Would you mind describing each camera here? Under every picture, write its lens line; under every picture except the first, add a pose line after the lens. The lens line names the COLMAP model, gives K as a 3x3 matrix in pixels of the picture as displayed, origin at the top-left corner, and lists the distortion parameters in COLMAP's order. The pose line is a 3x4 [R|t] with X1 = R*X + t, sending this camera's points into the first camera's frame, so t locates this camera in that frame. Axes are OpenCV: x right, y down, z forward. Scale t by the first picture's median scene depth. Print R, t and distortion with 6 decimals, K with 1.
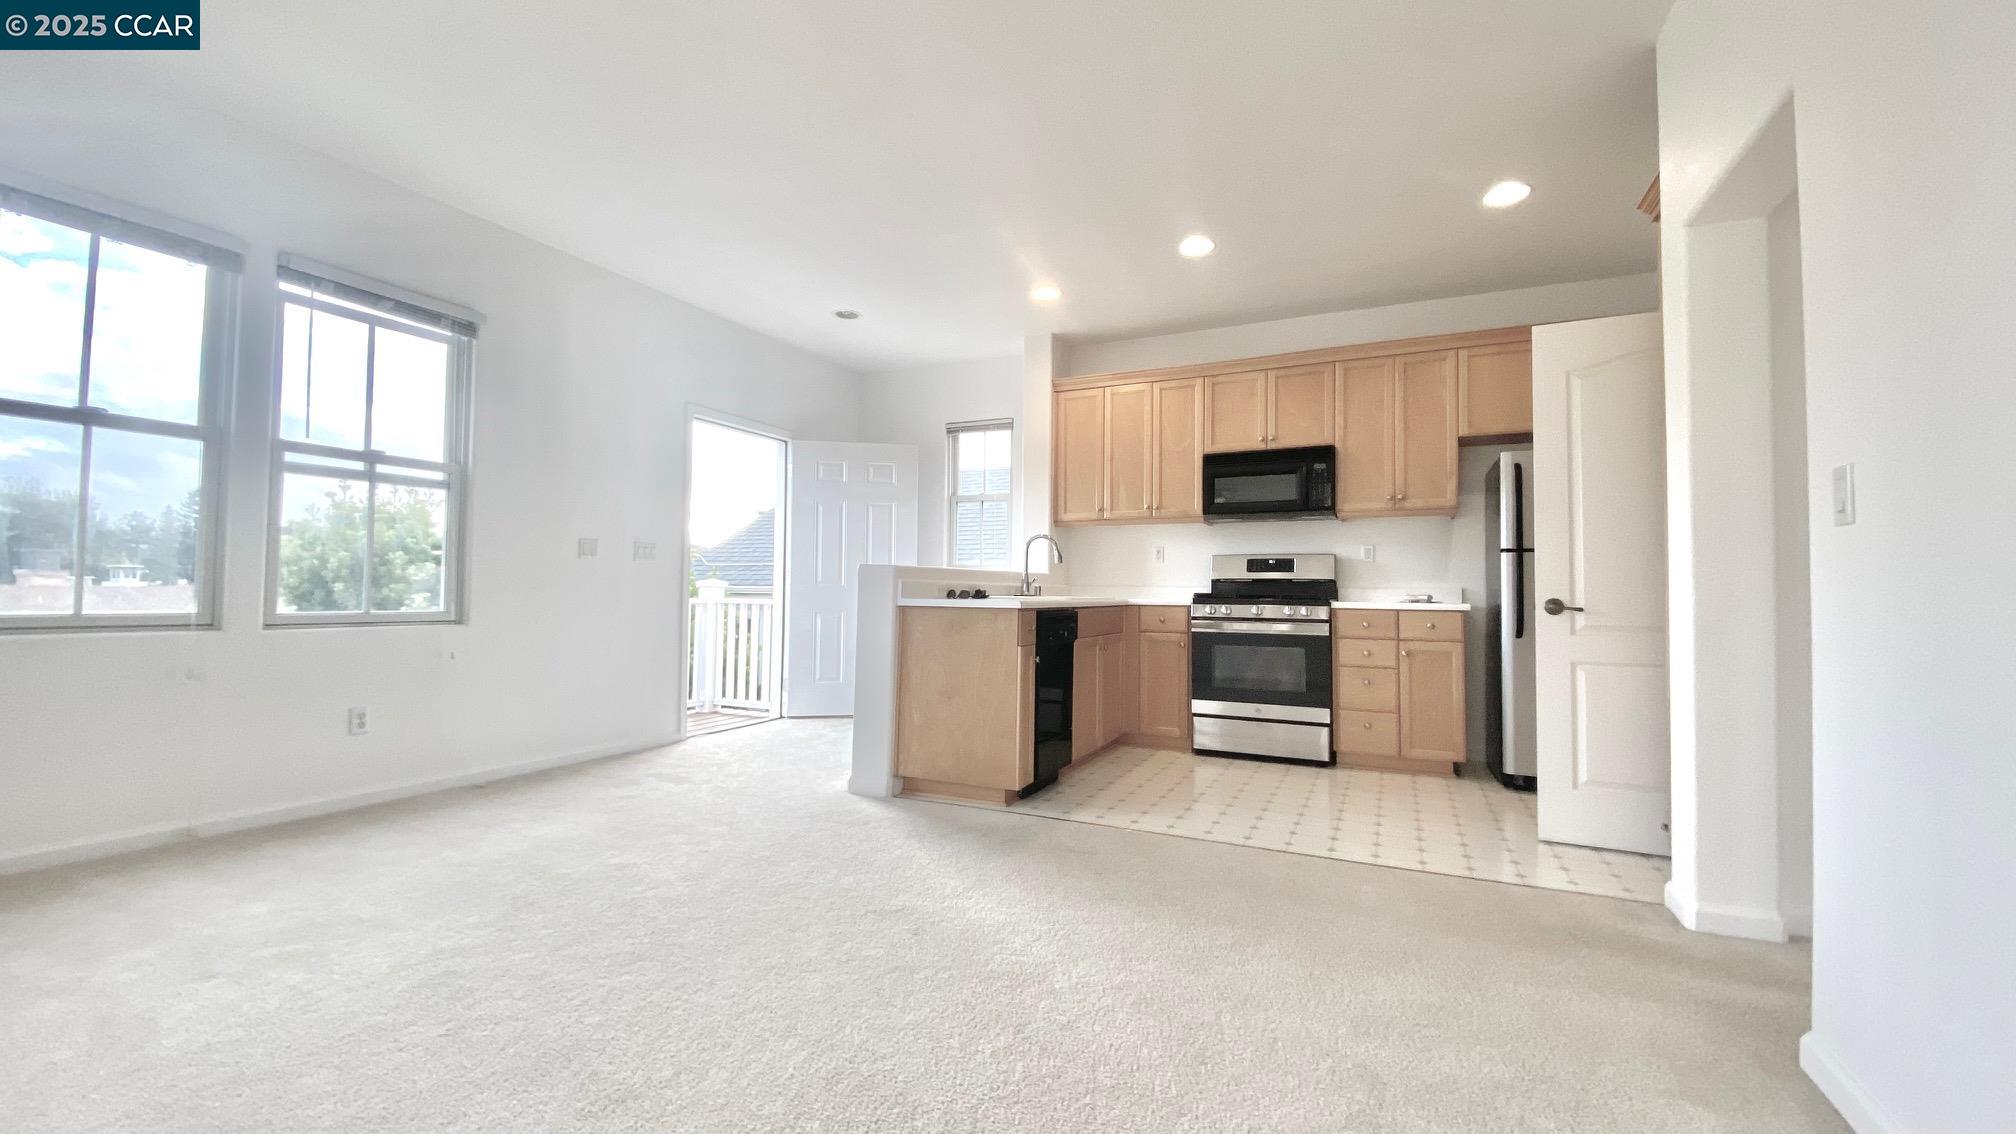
lens RADIAL K [[806.8, 0, 1014.8], [0, 806.8, 567.7], [0, 0, 1]] dist [0.051535, -0.040520]
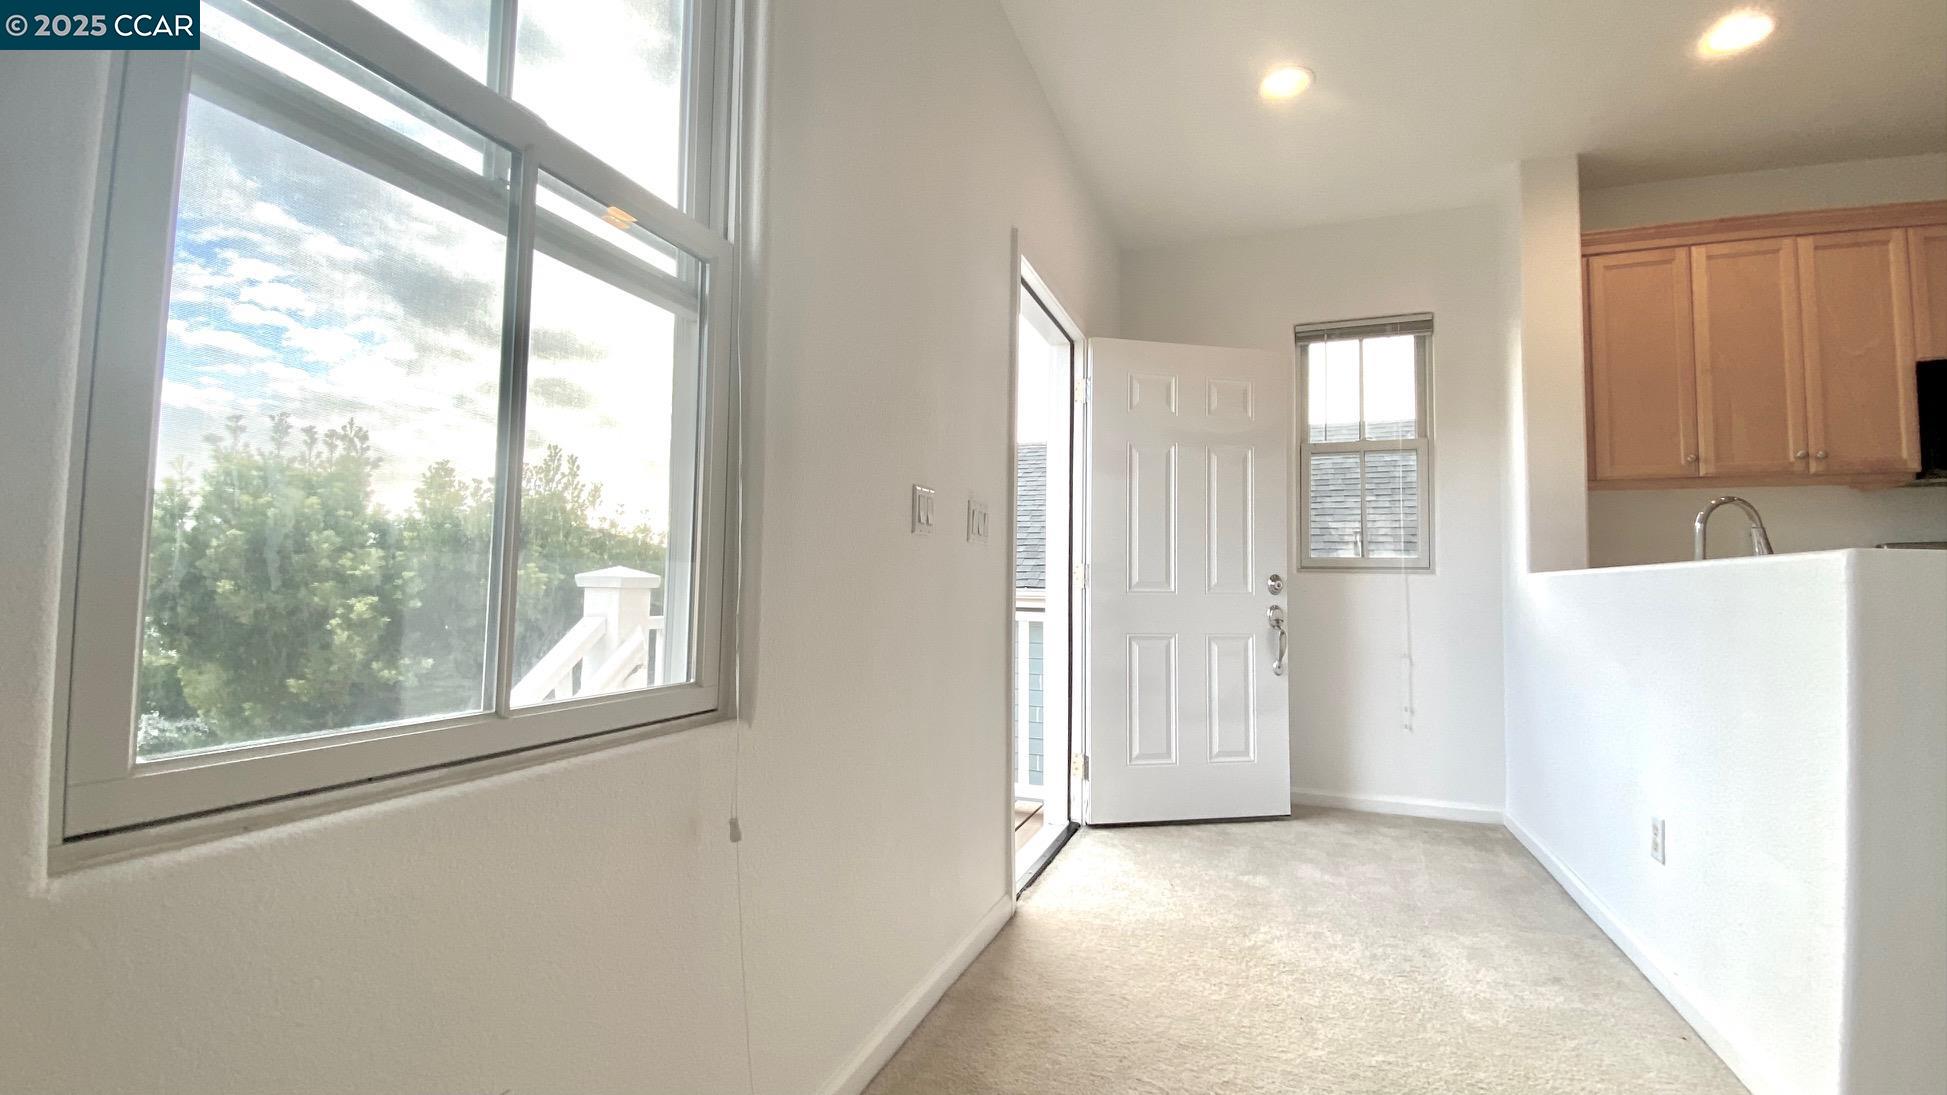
lens RADIAL K [[808.1, 0, 984.3], [0, 808.1, 547.9], [0, 0, 1]] dist [0.039568, -0.030759]
pose [[0.996337, 0.007917, 0.085145, -0.487356], [-0.006374, 0.999811, -0.018389, 0.003175], [-0.085275, 0.017779, 0.996199, 0.535314]]
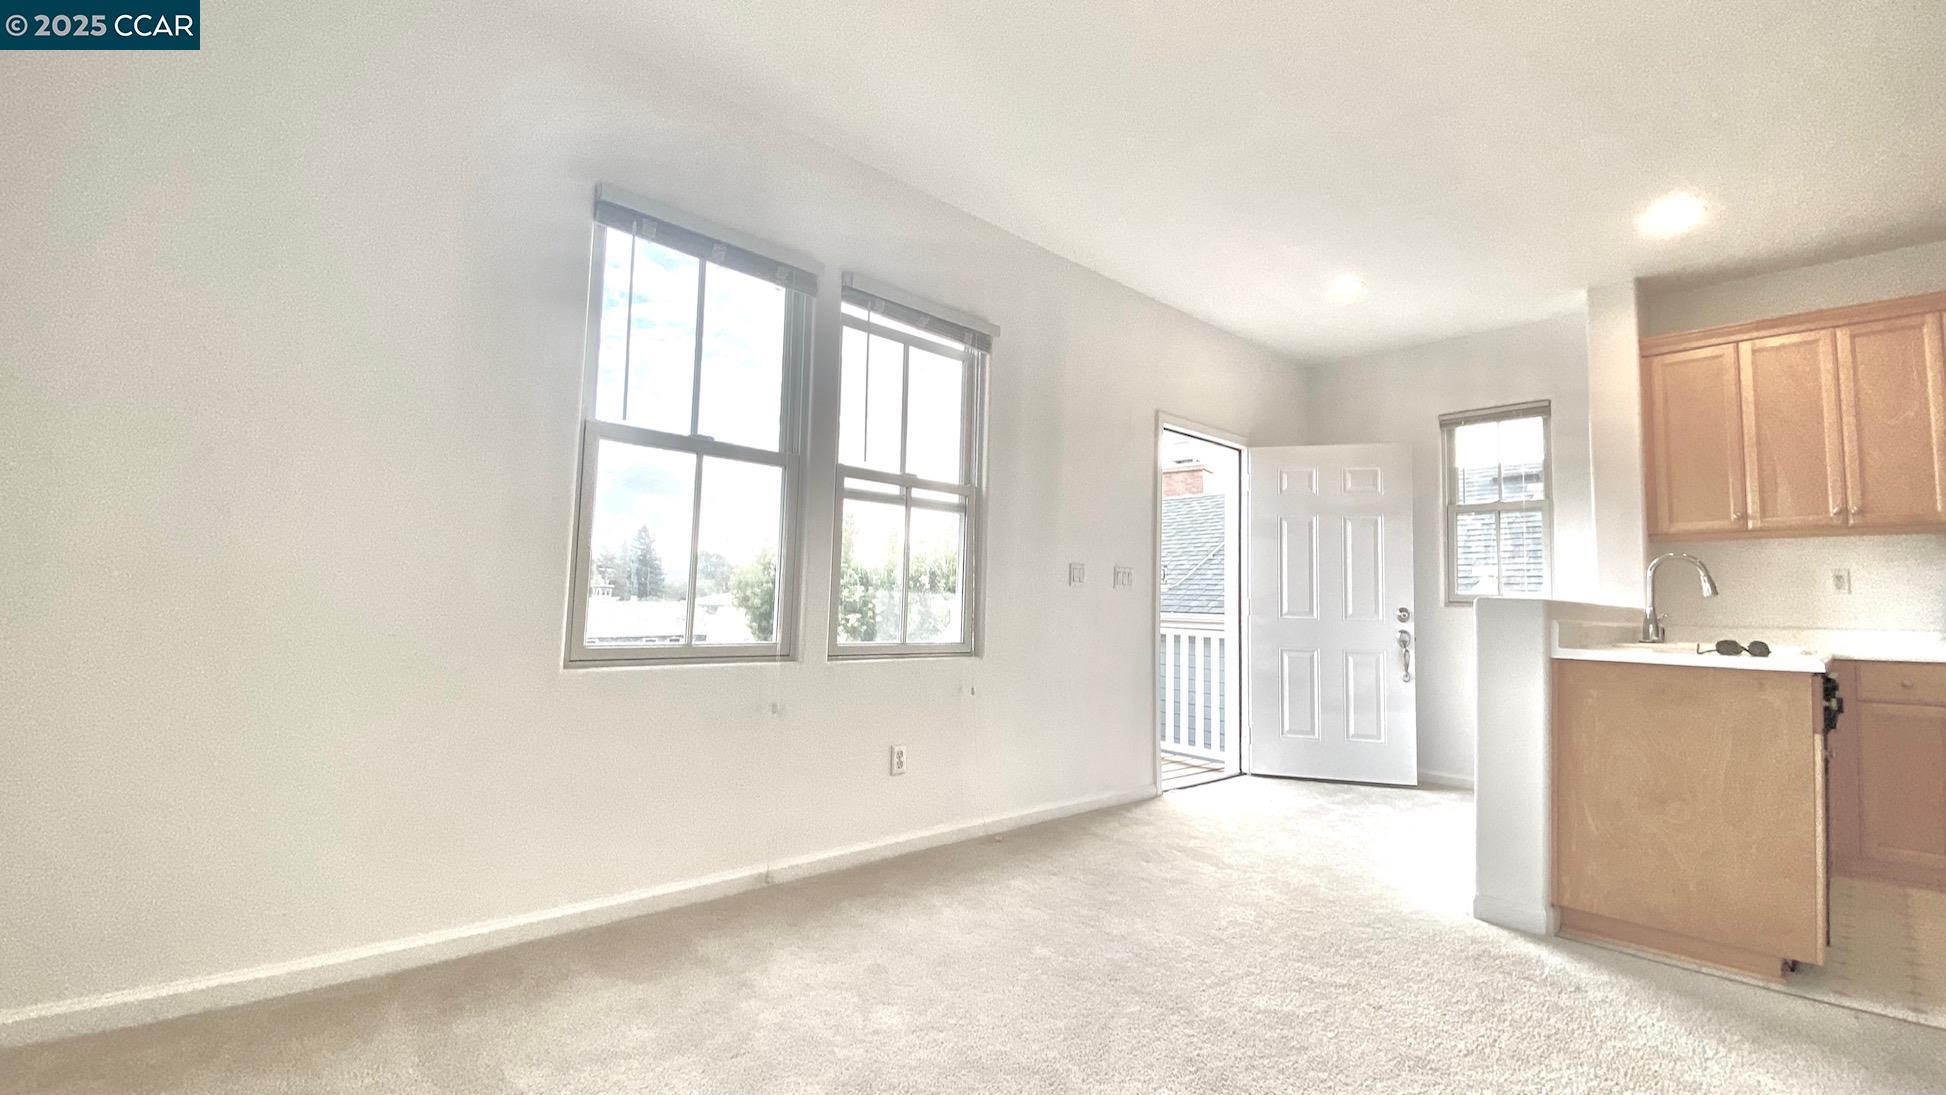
lens RADIAL K [[807.7, 0, 983.8], [0, 807.7, 547.9], [0, 0, 1]] dist [0.039568, -0.030759]
pose [[0.925899, -0.013030, -0.377546, -0.259425], [-0.006315, 0.998731, -0.049956, -0.007297], [0.377718, 0.048638, 0.924642, 0.122334]]
